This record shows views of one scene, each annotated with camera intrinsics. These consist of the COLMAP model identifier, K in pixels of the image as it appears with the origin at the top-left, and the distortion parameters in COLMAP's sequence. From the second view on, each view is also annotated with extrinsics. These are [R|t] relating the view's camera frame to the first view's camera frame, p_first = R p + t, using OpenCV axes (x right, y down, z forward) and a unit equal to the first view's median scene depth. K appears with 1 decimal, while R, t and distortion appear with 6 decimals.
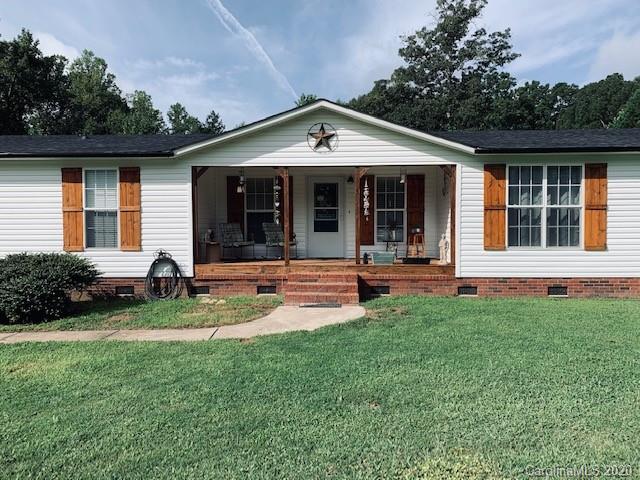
lens RADIAL K [[487.4, 0, 320.0], [0, 487.4, 240.0], [0, 0, 1]] dist [0.032468, -0.004531]
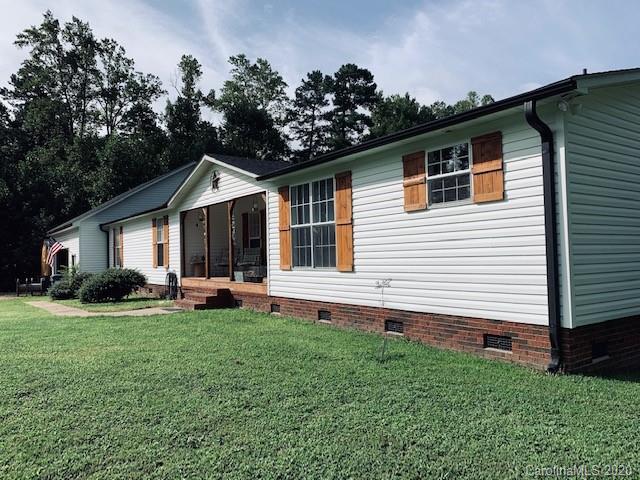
lens RADIAL K [[487.4, 0, 320.0], [0, 487.4, 240.0], [0, 0, 1]] dist [0.032468, -0.004531]
pose [[0.615216, -0.035941, -0.787539, 1.191821], [-0.006921, 0.998676, -0.050983, 0.008786], [0.788328, 0.036816, 0.614153, 0.429985]]
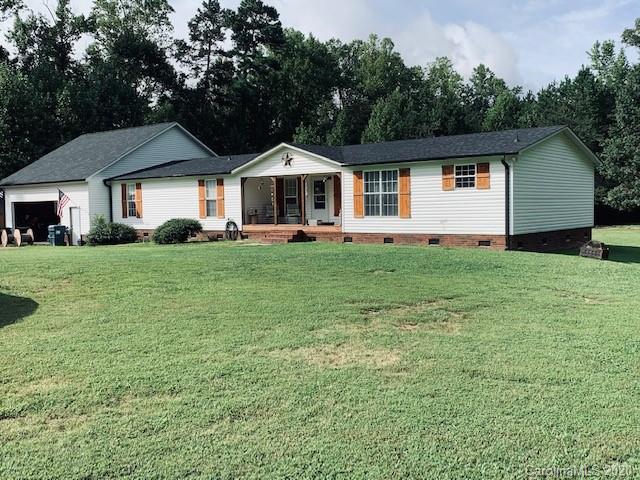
lens RADIAL K [[631.0, 0, 320.0], [0, 631.0, 240.0], [0, 0, 1]] dist [0.055582, -0.004049]
pose [[0.805758, 0.022426, -0.591821, 1.625516], [-0.005840, 0.999535, 0.029923, 0.033611], [0.592217, -0.020655, 0.805514, -0.979648]]
